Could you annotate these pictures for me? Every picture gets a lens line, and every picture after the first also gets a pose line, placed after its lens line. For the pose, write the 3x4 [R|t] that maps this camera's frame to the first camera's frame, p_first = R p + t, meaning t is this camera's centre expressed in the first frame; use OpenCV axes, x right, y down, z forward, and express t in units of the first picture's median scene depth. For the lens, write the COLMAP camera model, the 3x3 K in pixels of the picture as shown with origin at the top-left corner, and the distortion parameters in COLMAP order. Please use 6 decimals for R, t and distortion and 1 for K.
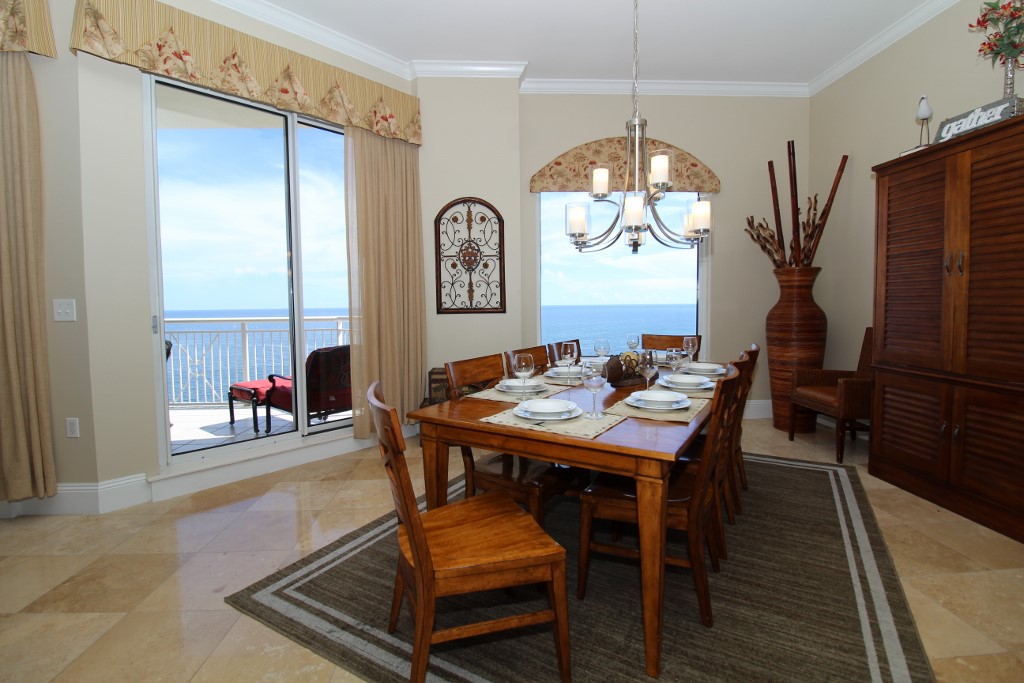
lens RADIAL K [[470.9, 0, 510.3], [0, 470.9, 329.9], [0, 0, 1]] dist [-0.000370, -0.013960]
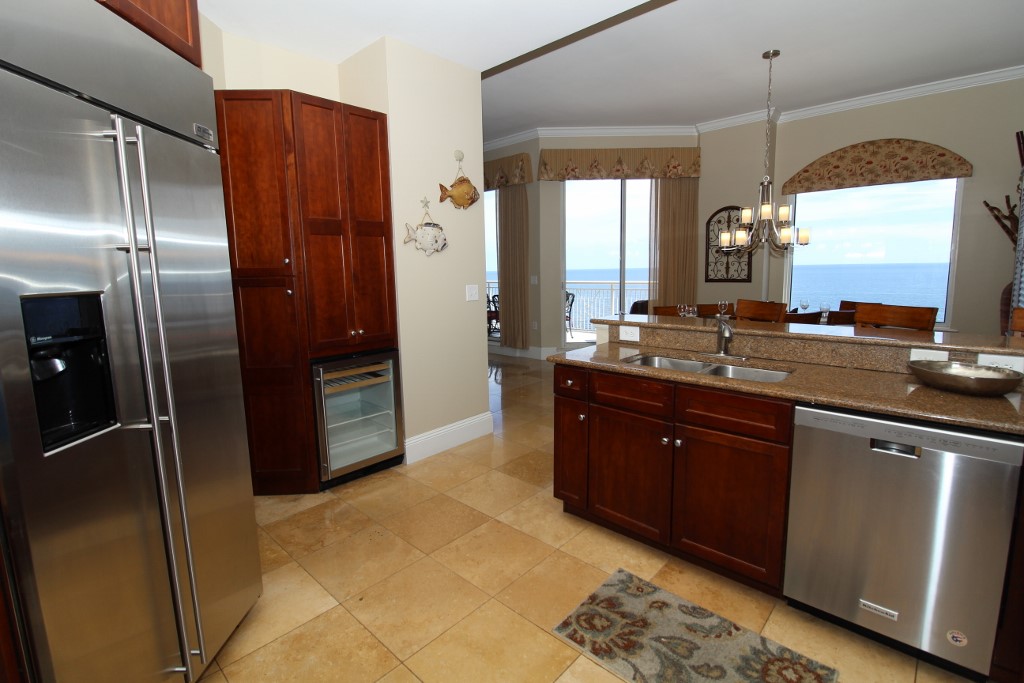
lens RADIAL K [[470.9, 0, 510.3], [0, 470.9, 329.9], [0, 0, 1]] dist [-0.000370, -0.013960]
pose [[0.691888, 0.090603, -0.716297, 0.546724], [-0.026549, 0.994617, 0.100163, -0.015646], [0.721516, -0.050285, 0.690569, -0.587988]]
